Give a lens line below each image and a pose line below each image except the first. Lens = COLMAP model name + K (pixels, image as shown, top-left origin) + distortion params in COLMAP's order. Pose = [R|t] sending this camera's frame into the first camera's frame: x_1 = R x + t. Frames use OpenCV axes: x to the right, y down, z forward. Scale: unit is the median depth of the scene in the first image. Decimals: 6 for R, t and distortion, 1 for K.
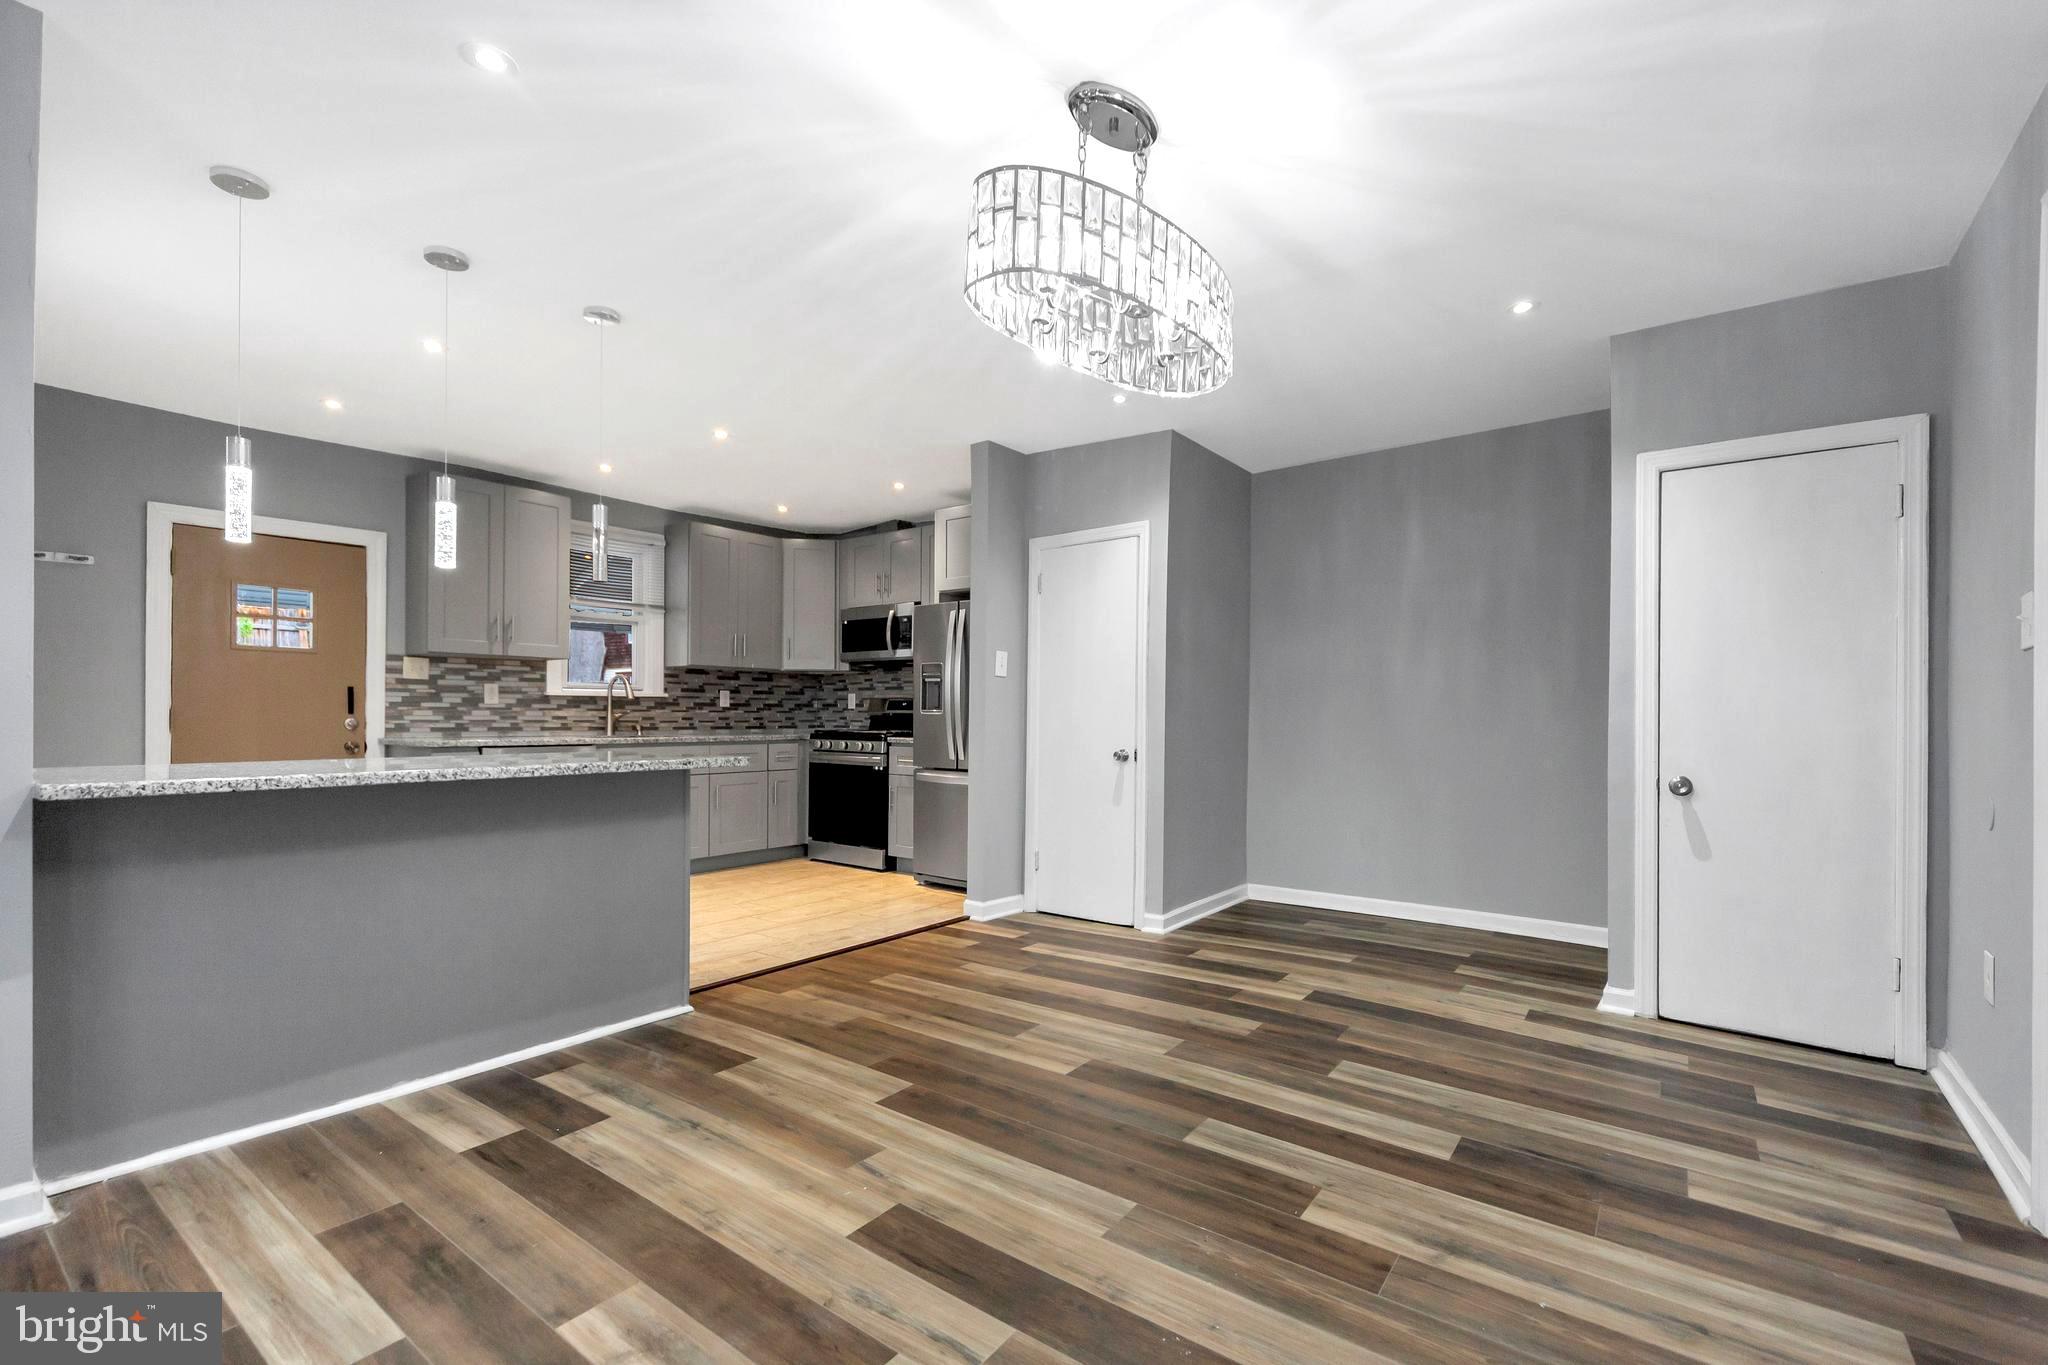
lens RADIAL K [[898.6, 0, 1031.9], [0, 898.6, 716.3], [0, 0, 1]] dist [0.003194, -0.000158]
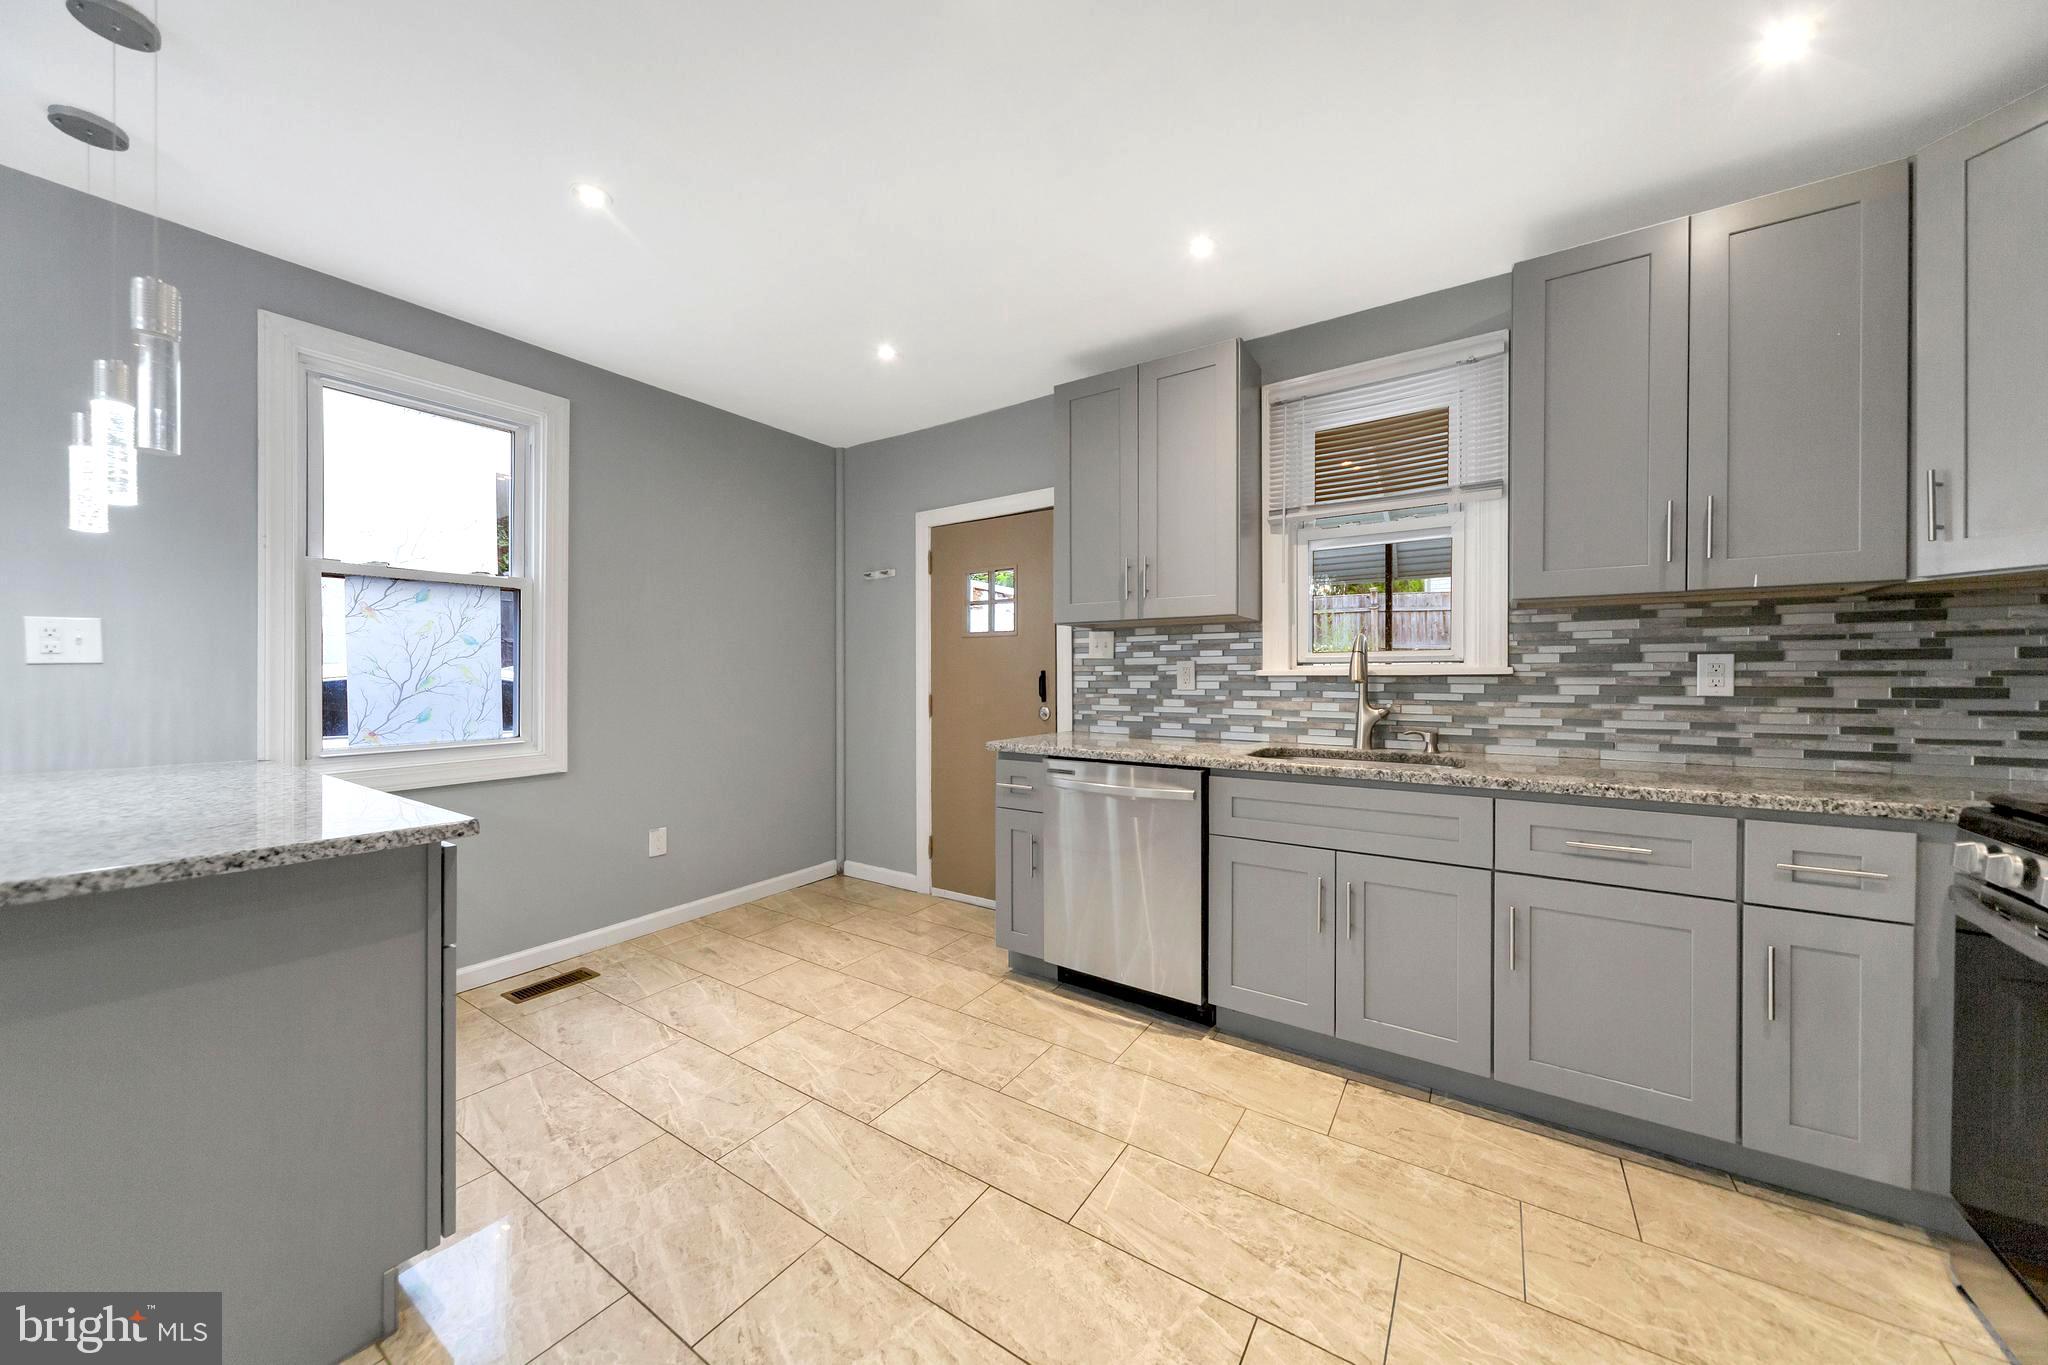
lens RADIAL K [[710.1, 0, 1024.0], [0, 710.1, 682.5], [0, 0, 1]] dist [0.005534, -0.000509]
pose [[0.051258, 0.003789, -0.998678, -0.065450], [0.000502, 0.999993, 0.003819, -0.023241], [0.998685, -0.000697, 0.051256, 0.910534]]
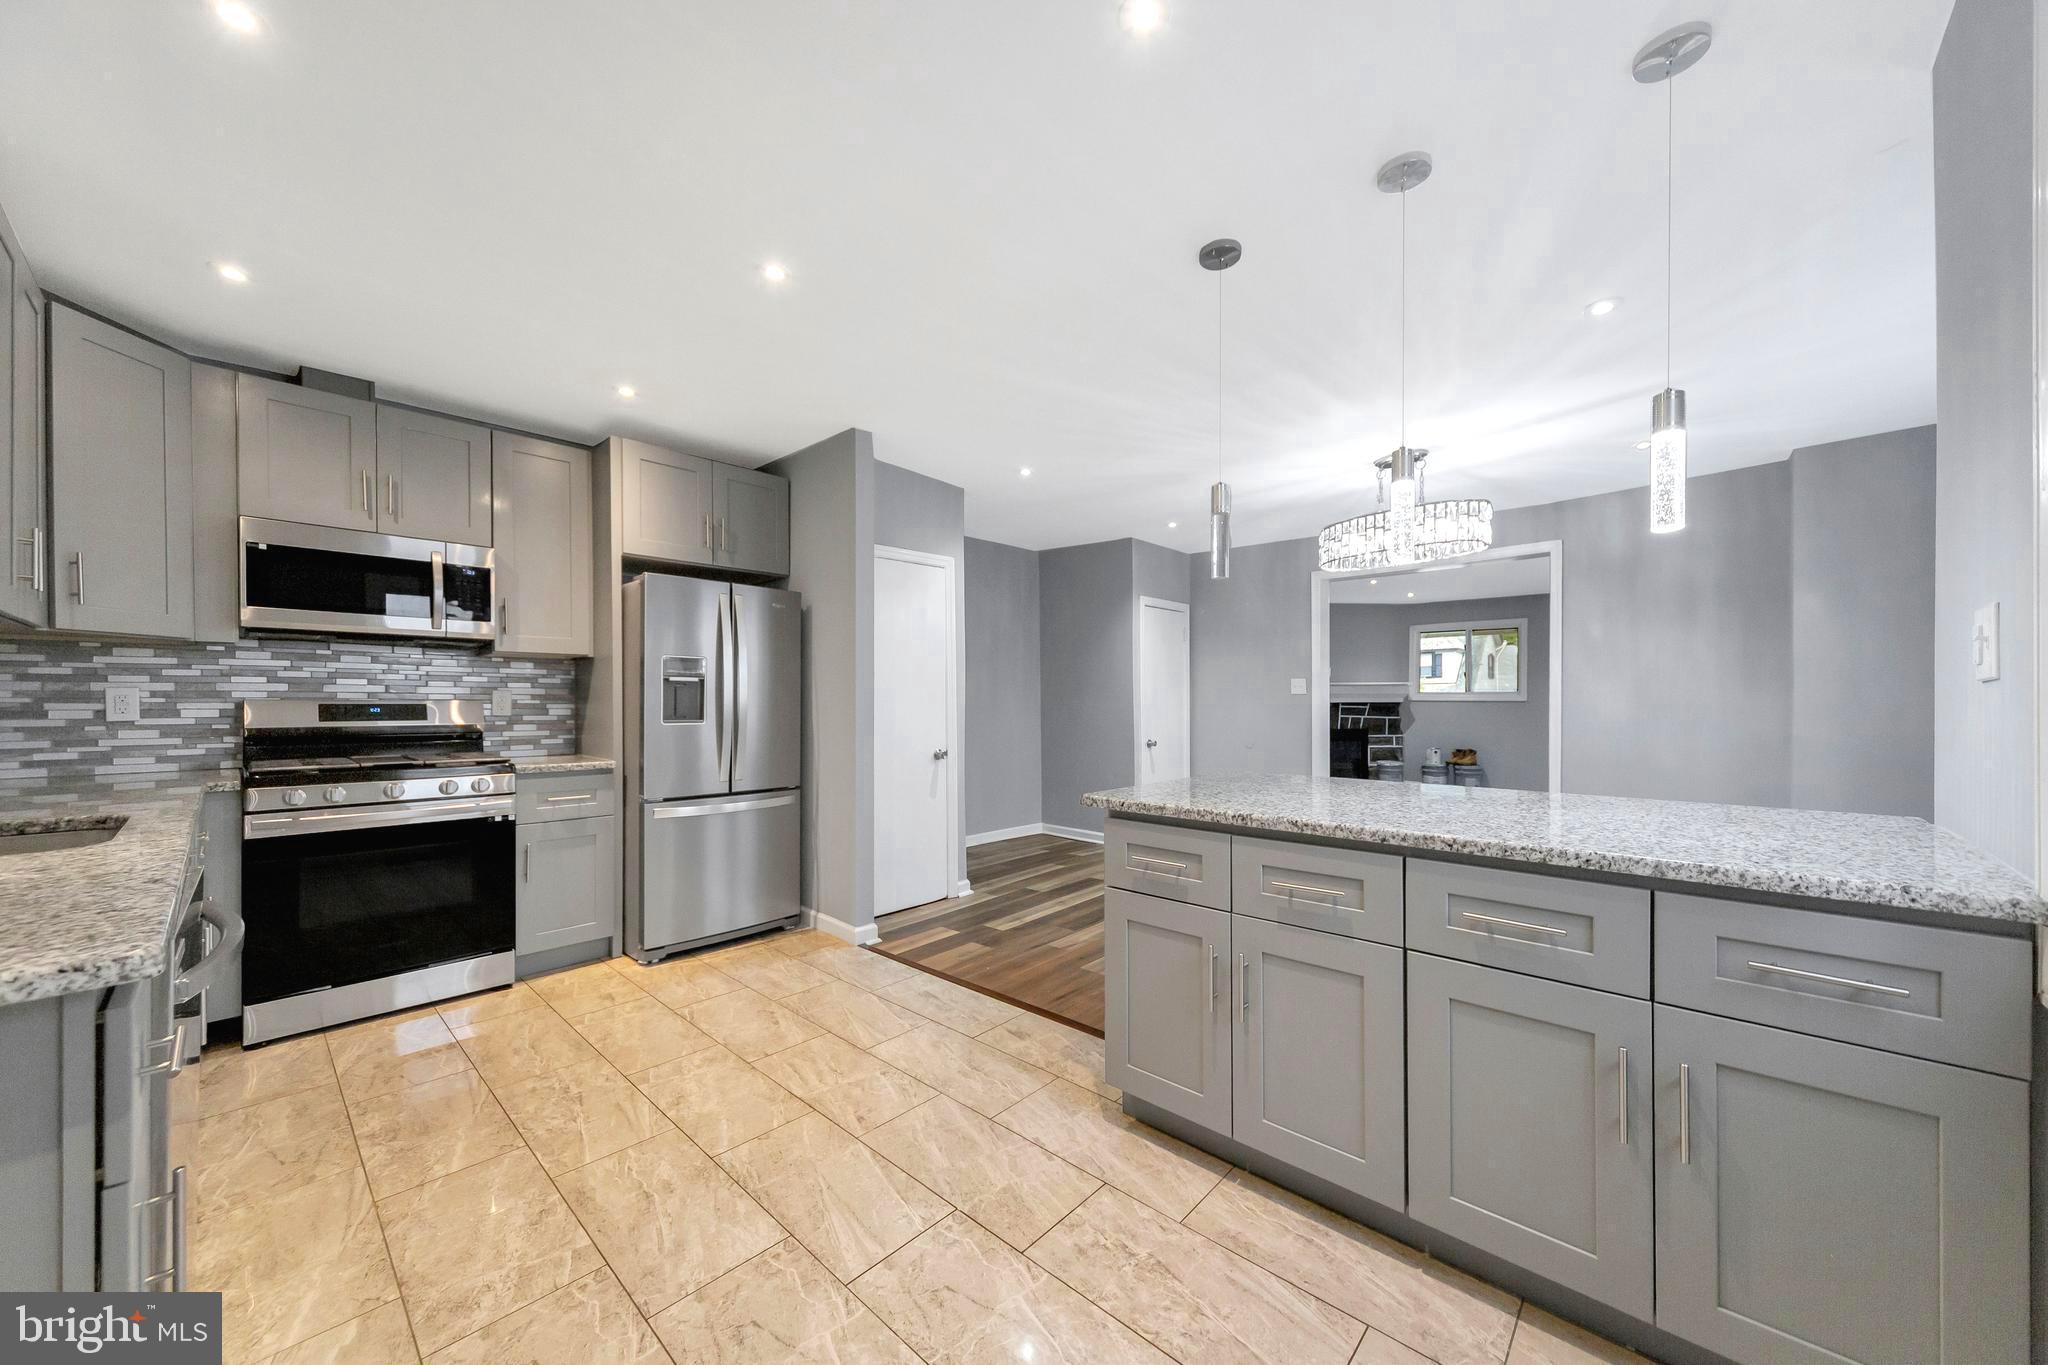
lens RADIAL K [[730.2, 0, 1031.1], [0, 730.2, 704.4], [0, 0, 1]] dist [0.005696, -0.000099]
pose [[0.096487, -0.010172, 0.995282, -0.746816], [0.002306, 0.999947, 0.009996, -0.027479], [-0.995332, 0.001330, 0.096506, 0.711844]]
